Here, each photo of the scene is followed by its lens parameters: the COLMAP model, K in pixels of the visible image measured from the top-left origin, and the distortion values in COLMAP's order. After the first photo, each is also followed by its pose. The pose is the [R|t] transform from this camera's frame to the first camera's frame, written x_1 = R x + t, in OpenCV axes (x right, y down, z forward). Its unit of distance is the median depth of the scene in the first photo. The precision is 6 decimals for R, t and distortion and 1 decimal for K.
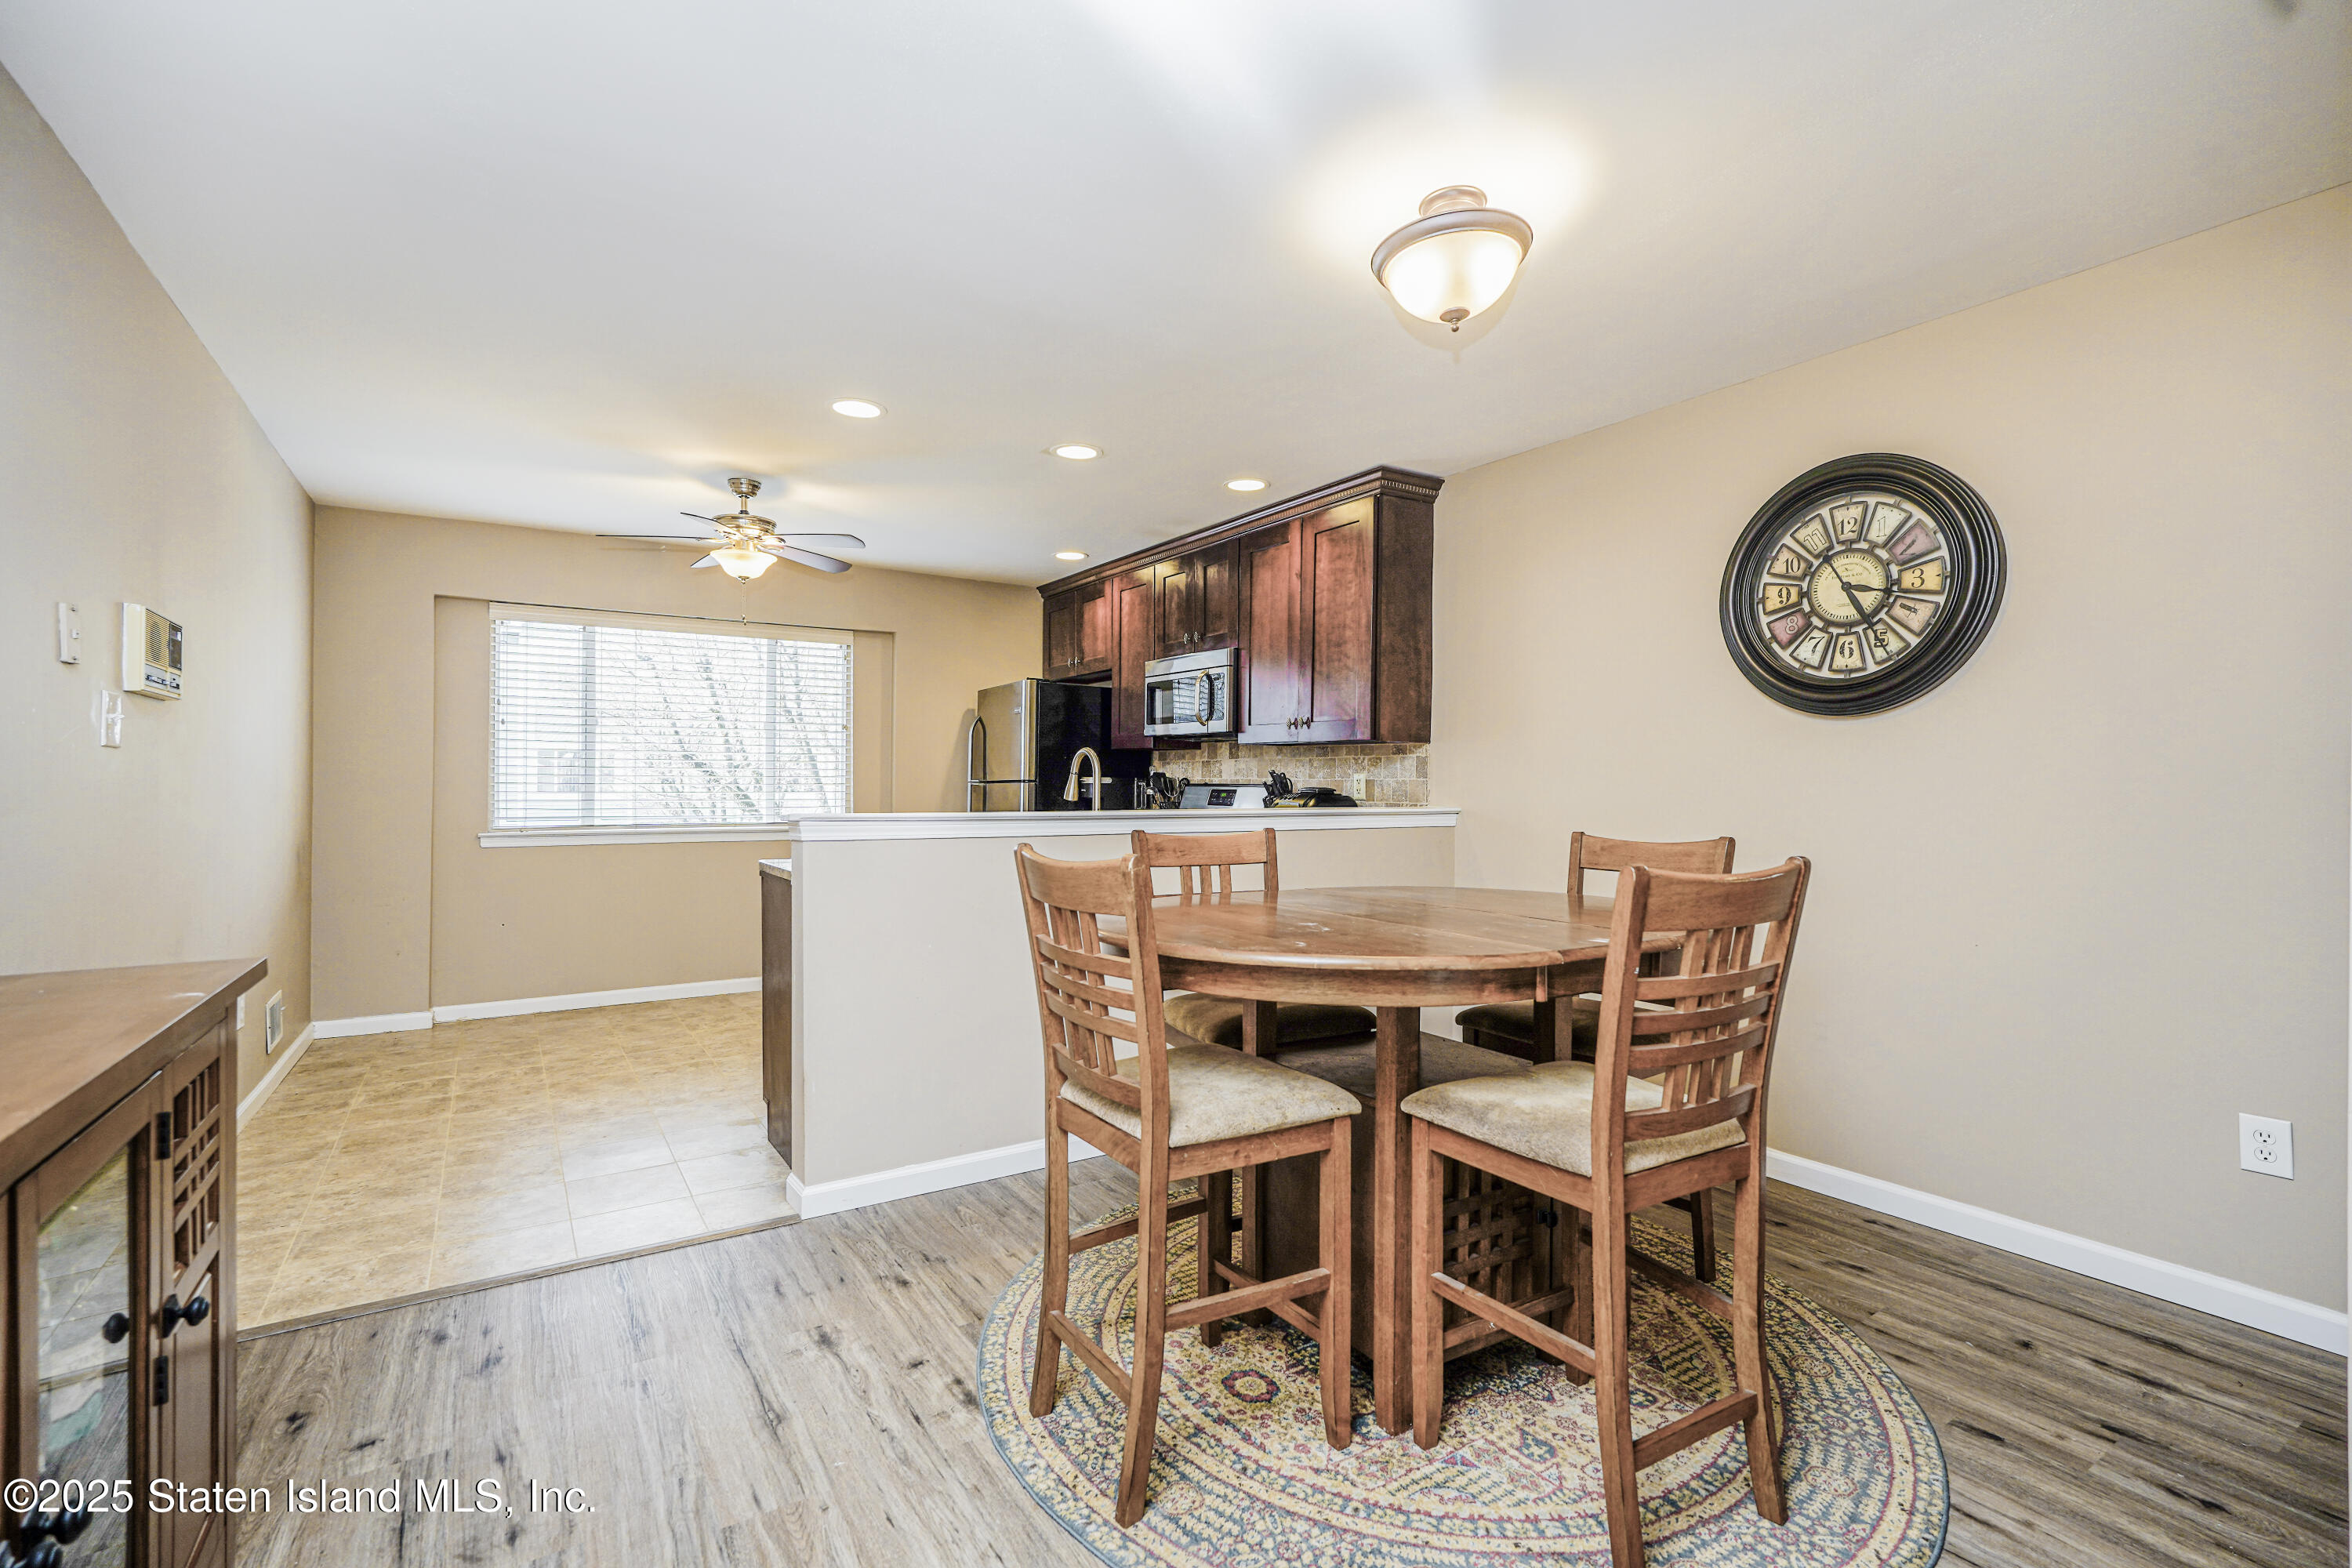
lens RADIAL K [[1035.4, 0, 1176.0], [0, 1035.4, 784.0], [0, 0, 1]] dist [-0.012989, 0.006244]
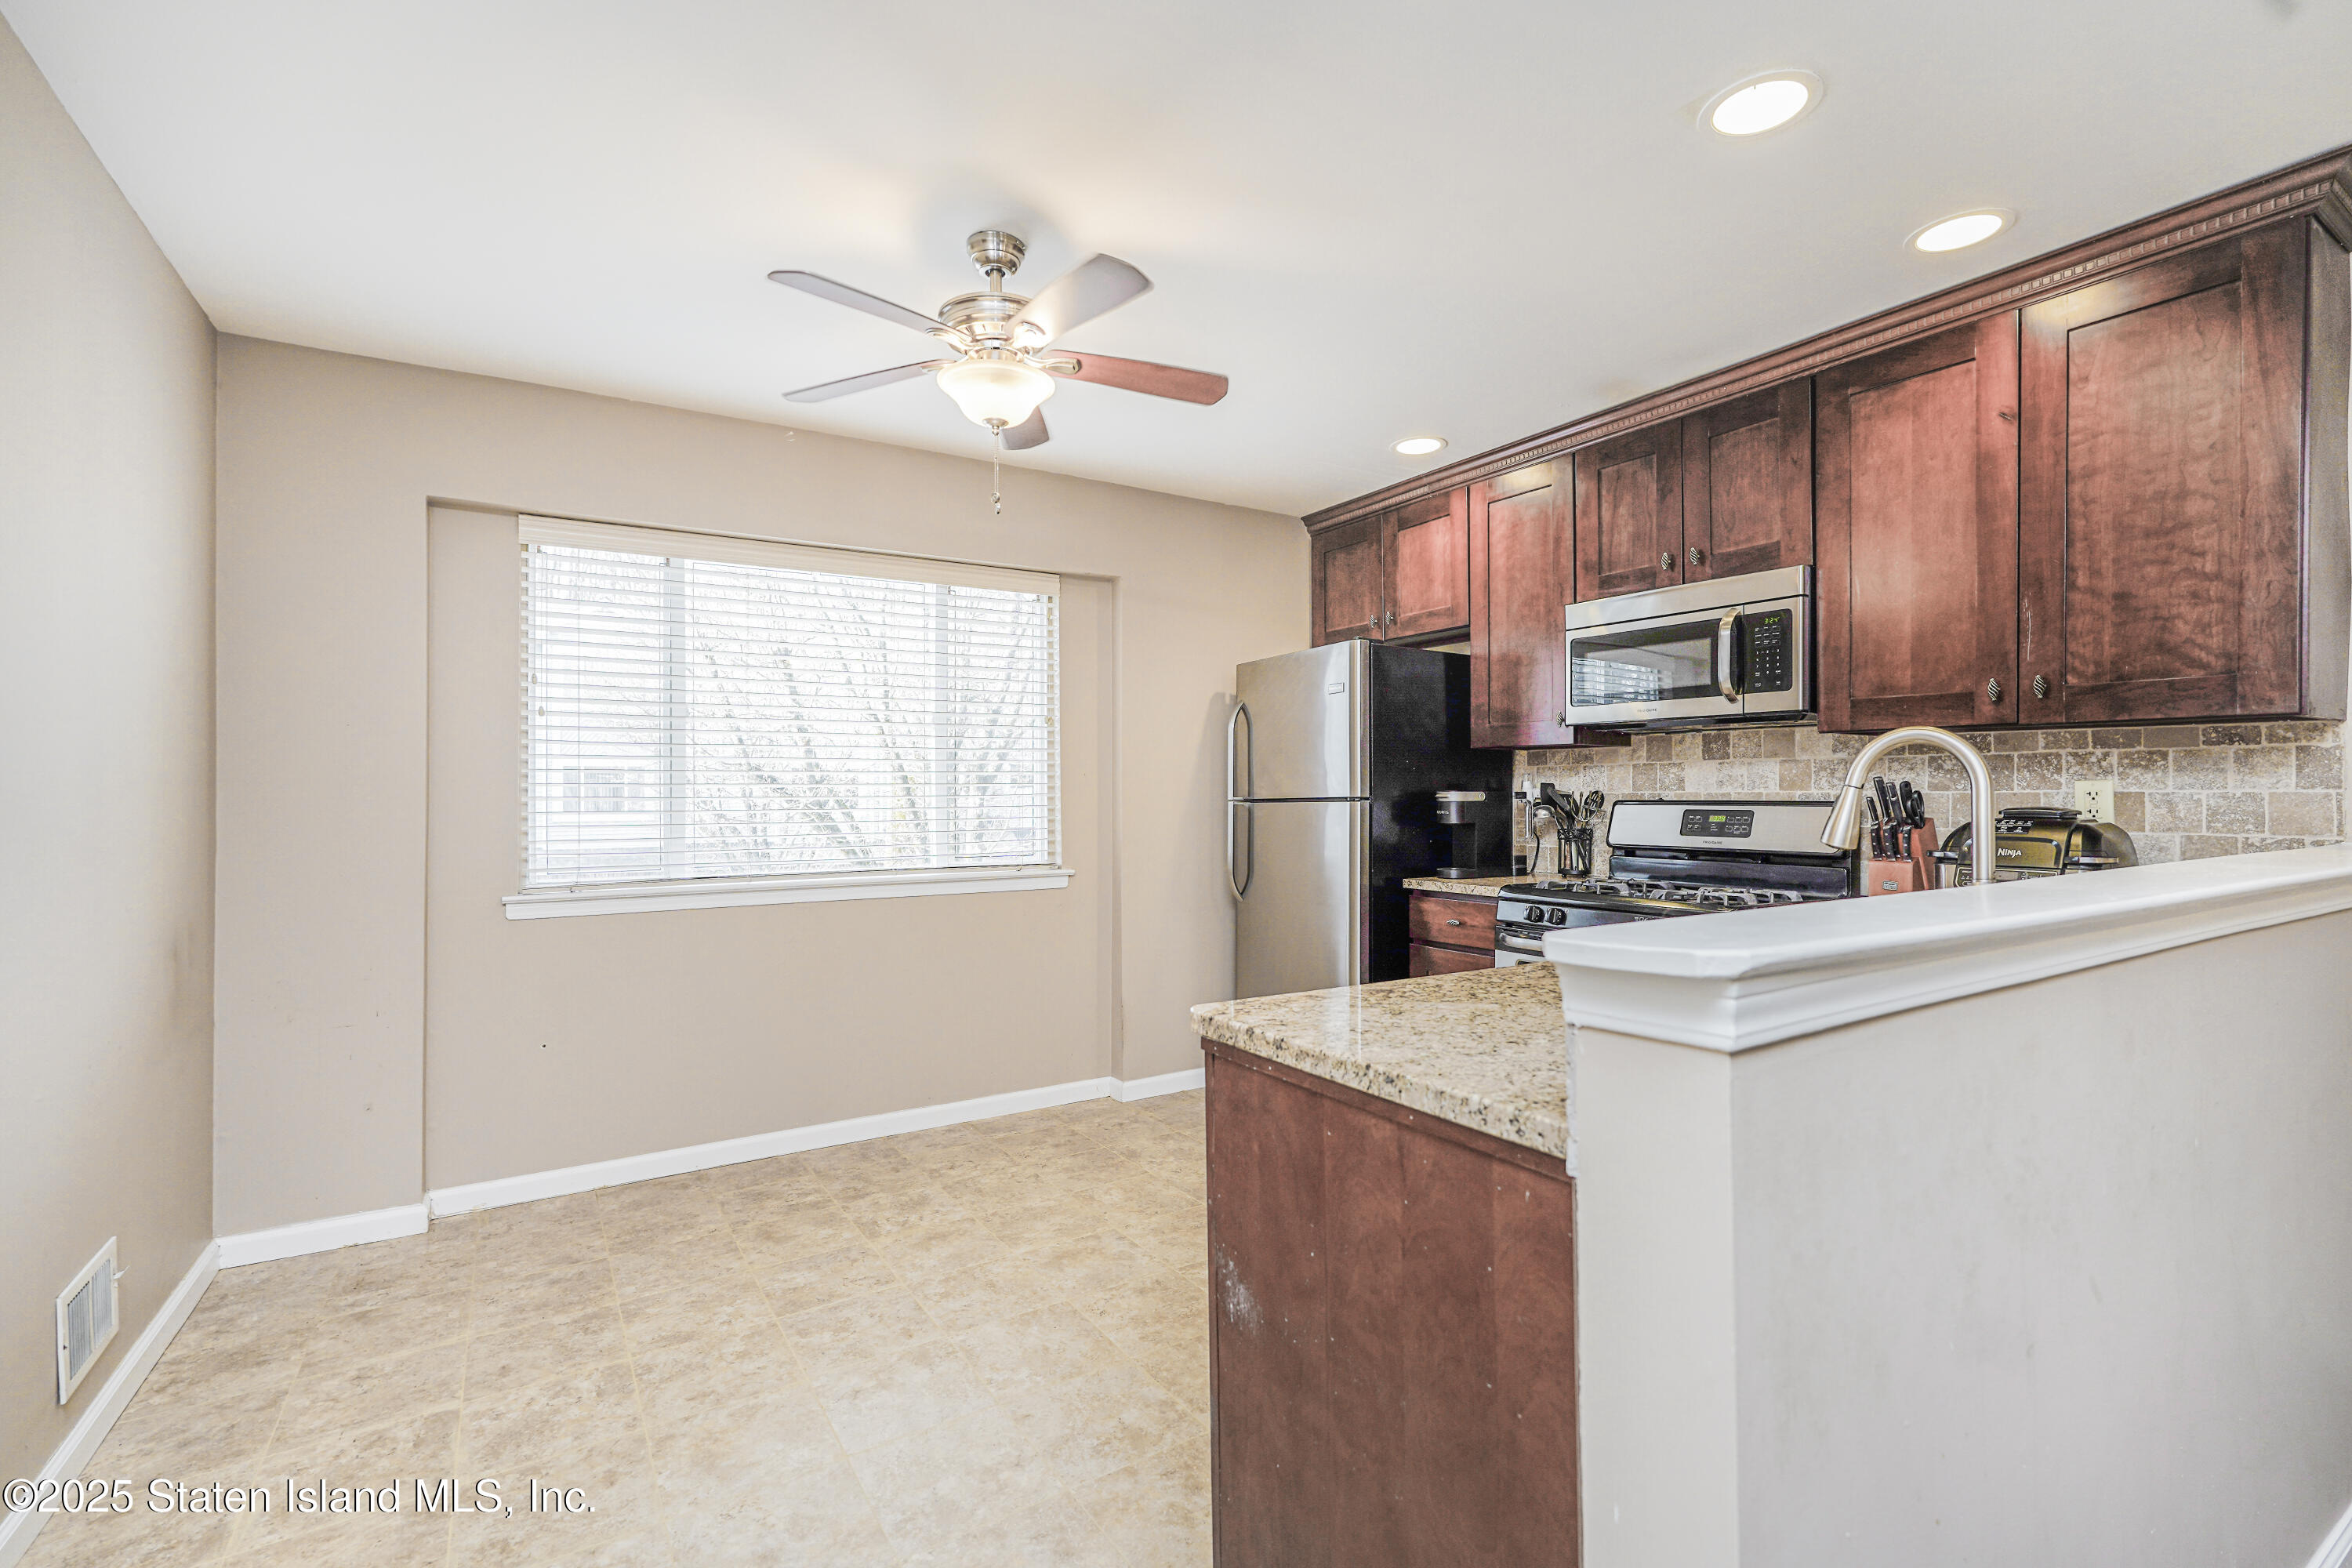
lens RADIAL K [[1035.4, 0, 1176.0], [0, 1035.4, 784.0], [0, 0, 1]] dist [-0.012989, 0.006244]
pose [[0.999836, -0.011671, -0.013841, -0.466651], [0.011535, 0.999884, -0.009918, -0.013323], [0.013956, 0.009757, 0.999855, 0.684431]]
